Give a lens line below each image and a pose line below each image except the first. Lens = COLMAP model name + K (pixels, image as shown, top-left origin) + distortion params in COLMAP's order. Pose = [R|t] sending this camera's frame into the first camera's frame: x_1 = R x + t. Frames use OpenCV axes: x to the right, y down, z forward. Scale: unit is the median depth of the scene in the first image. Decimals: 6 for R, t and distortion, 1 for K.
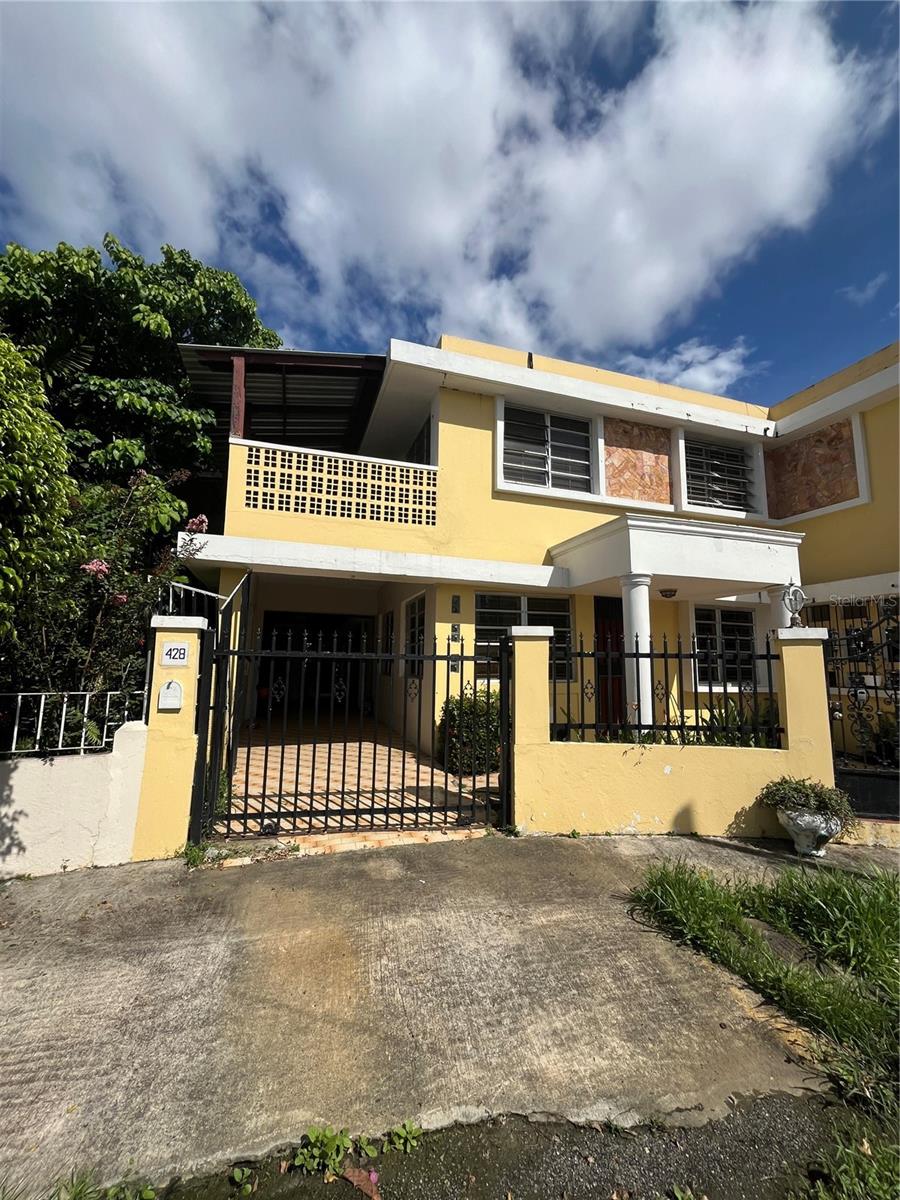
lens RADIAL K [[487.6, 0, 446.9], [0, 487.6, 597.5], [0, 0, 1]] dist [-0.003440, 0.000167]
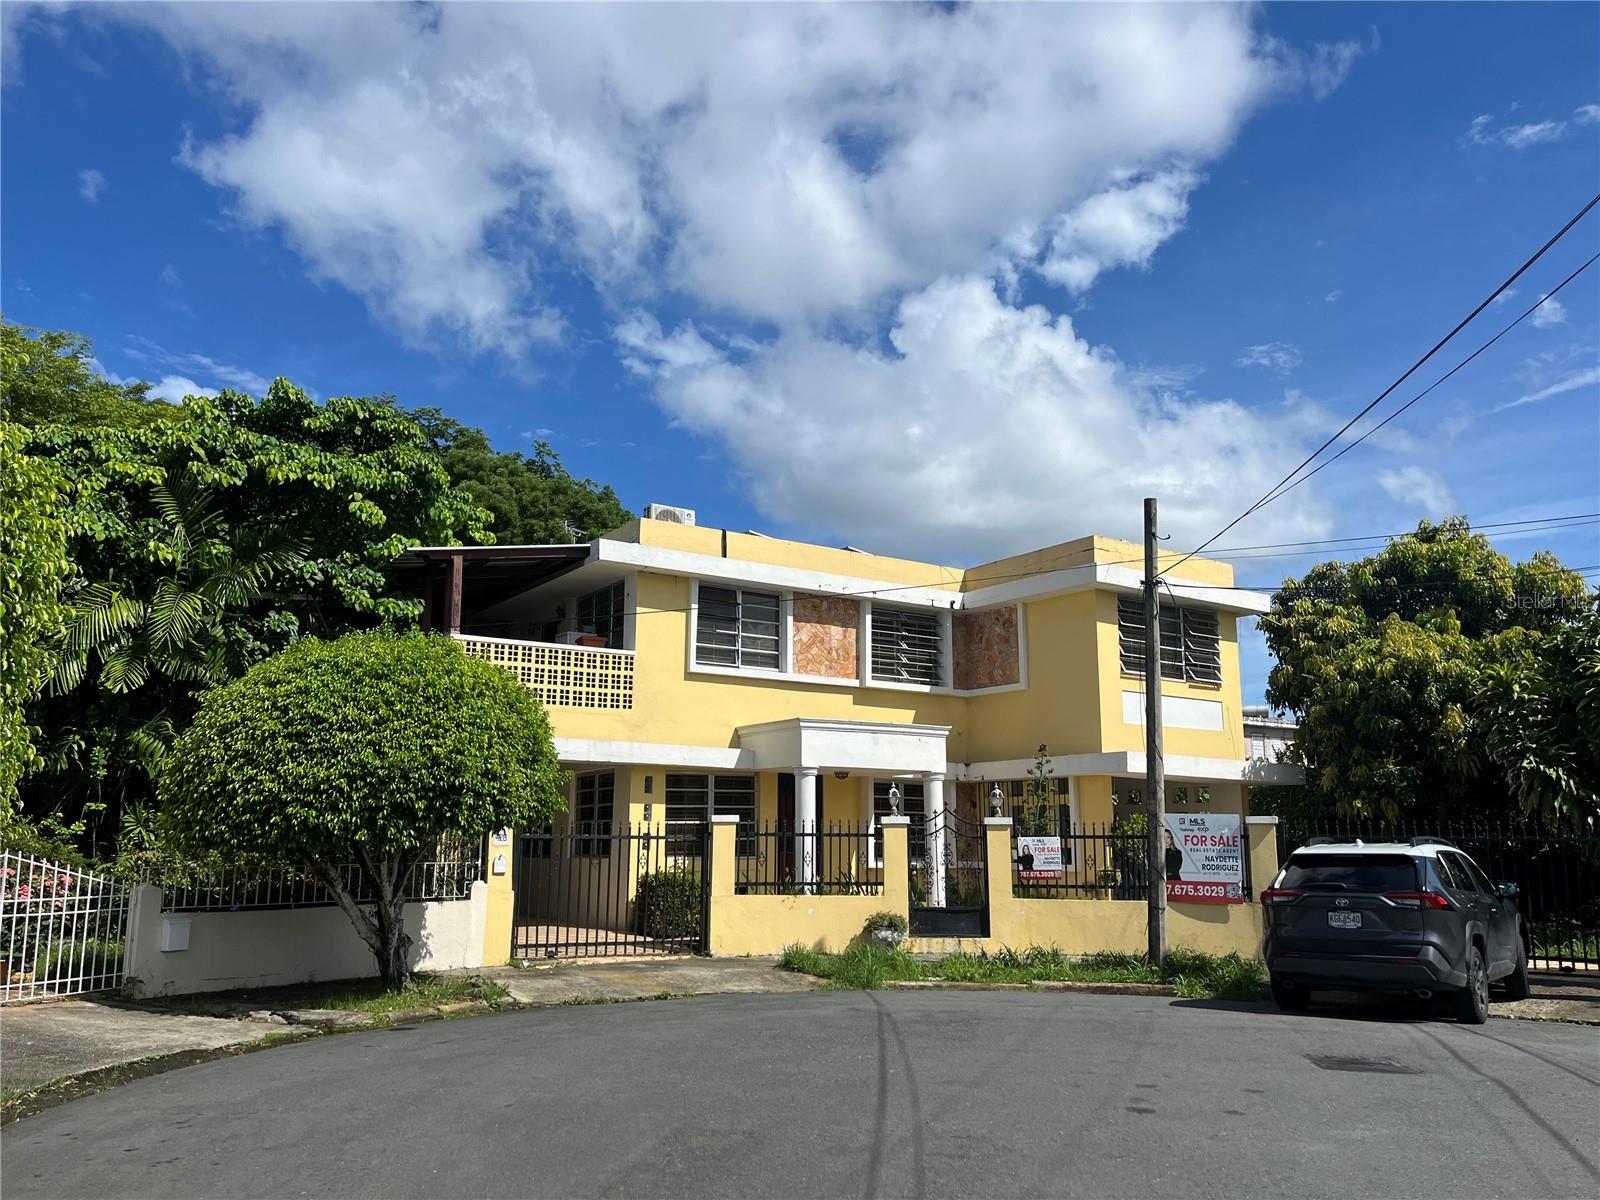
lens RADIAL K [[1218.1, 0, 803.5], [0, 1218.1, 599.6], [0, 0, 1]] dist [0.062932, -0.001176]
pose [[0.963335, 0.043442, 0.264761, -0.374152], [-0.026659, 0.997420, -0.066658, -0.218354], [-0.266974, 0.057155, 0.962007, -1.647499]]
